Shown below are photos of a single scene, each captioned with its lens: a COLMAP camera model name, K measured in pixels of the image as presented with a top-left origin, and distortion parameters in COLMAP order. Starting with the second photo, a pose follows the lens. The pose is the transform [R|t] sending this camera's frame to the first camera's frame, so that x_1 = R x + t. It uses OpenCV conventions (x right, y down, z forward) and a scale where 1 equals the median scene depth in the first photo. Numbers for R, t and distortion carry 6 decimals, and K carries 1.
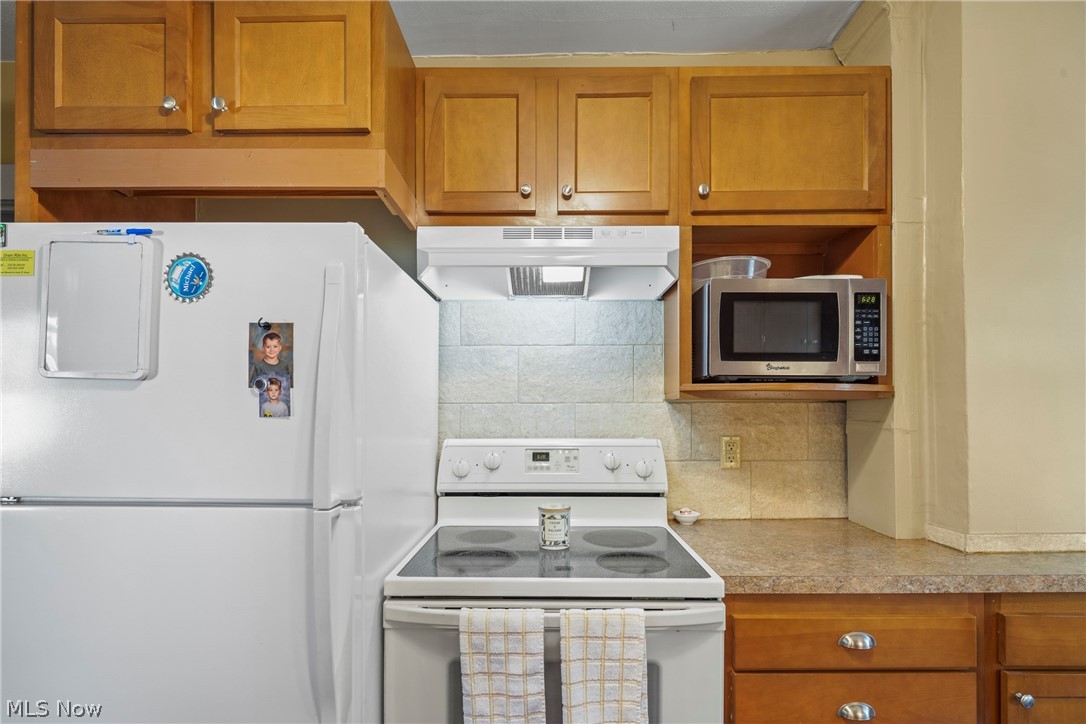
lens RADIAL K [[519.2, 0, 544.5], [0, 519.2, 409.1], [0, 0, 1]] dist [-0.002147, -0.000696]
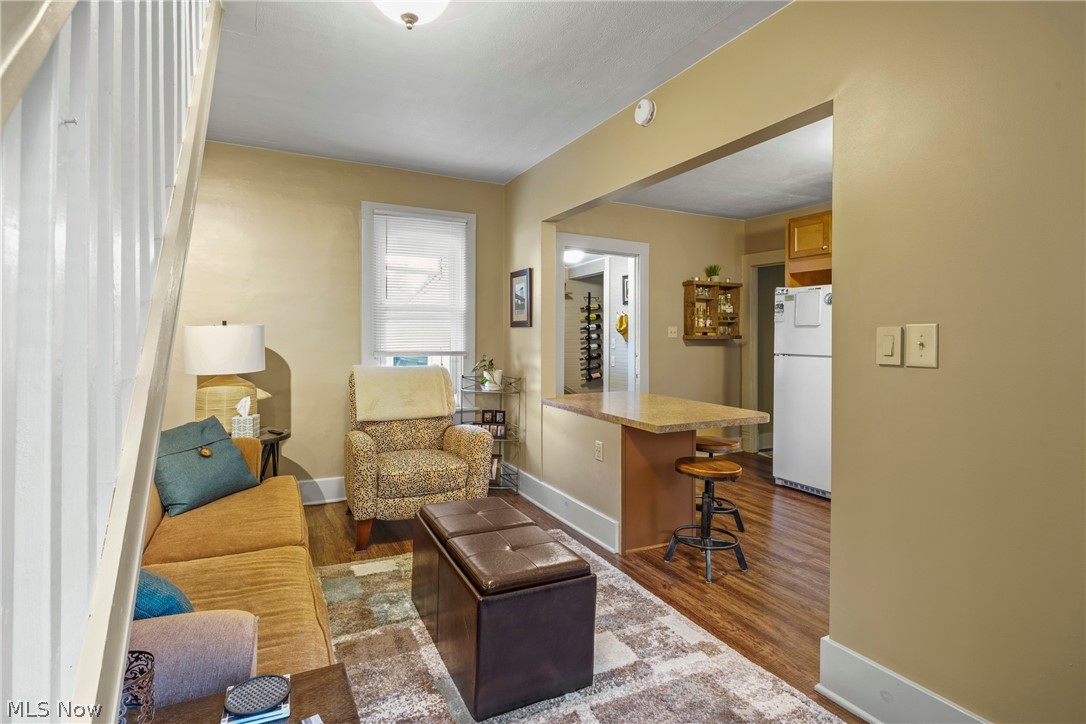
lens RADIAL K [[527.5, 0, 526.9], [0, 527.5, 341.2], [0, 0, 1]] dist [-0.001004, -0.000172]
pose [[0.447154, 0.005723, -0.894438, 1.699444], [-0.004573, 0.999981, 0.004112, 0.056449], [0.894445, 0.002251, 0.447172, -2.590123]]
